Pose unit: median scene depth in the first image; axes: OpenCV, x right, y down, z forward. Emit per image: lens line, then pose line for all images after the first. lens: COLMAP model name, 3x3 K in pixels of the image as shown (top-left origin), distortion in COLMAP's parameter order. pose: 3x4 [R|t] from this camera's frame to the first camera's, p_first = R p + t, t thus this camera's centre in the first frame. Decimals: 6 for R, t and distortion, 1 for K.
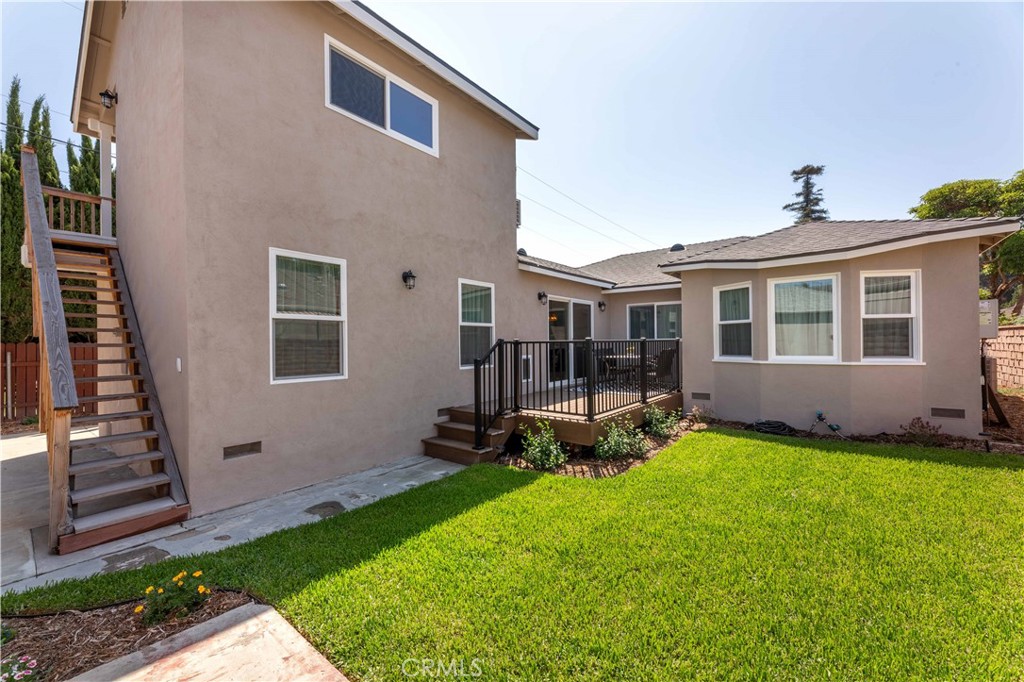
lens RADIAL K [[408.7, 0, 512.0], [0, 408.7, 341.0], [0, 0, 1]] dist [0.001786, 0.000066]
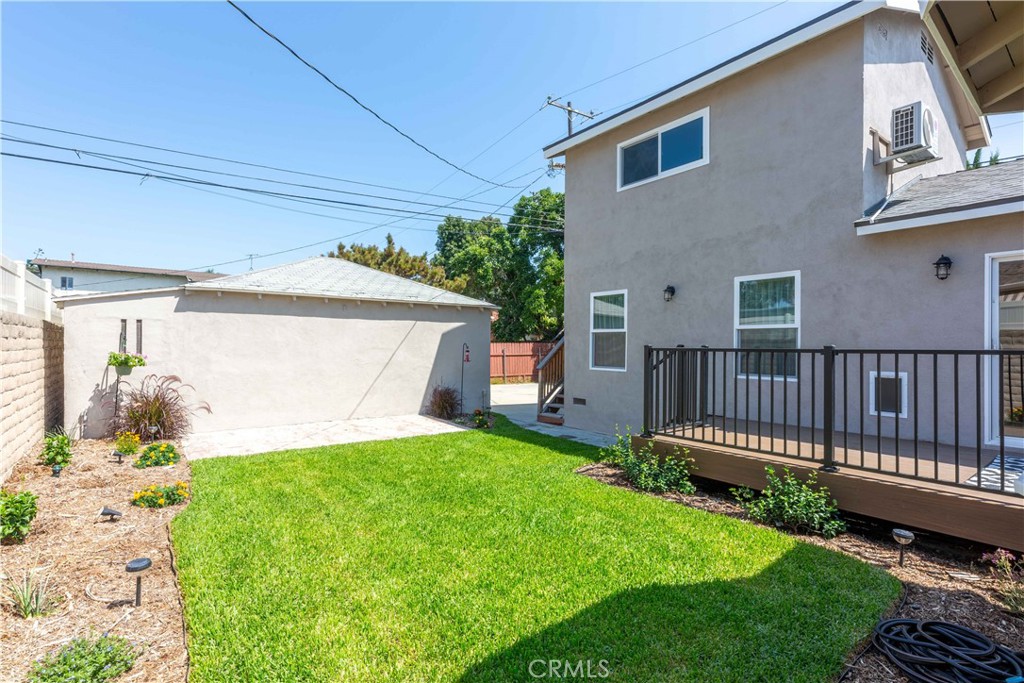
lens RADIAL K [[477.5, 0, 507.0], [0, 477.5, 342.7], [0, 0, 1]] dist [0.000602, -0.000707]
pose [[-0.232188, 0.004779, -0.972659, 1.021382], [0.001748, 0.999988, 0.004497, -0.014227], [0.972669, -0.000656, -0.232194, 0.751717]]
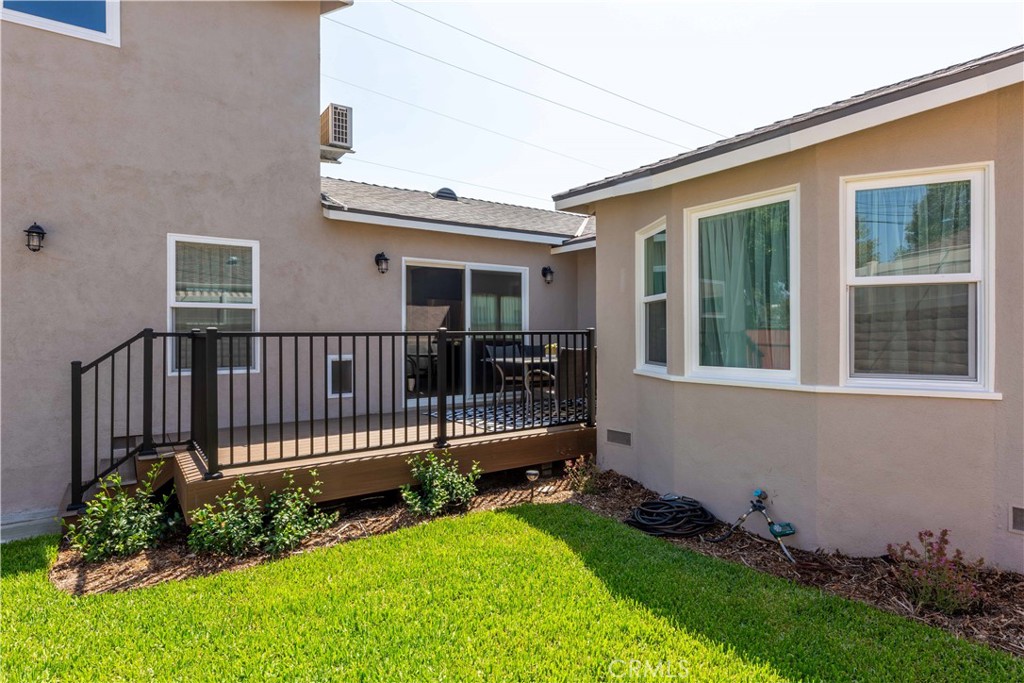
lens RADIAL K [[557.3, 0, 509.5], [0, 557.3, 331.3], [0, 0, 1]] dist [0.002040, 0.000742]
pose [[0.961391, 0.006333, -0.275114, 0.623746], [-0.005587, 0.999978, 0.003495, -0.006515], [0.275130, -0.001823, 0.961405, 0.306535]]
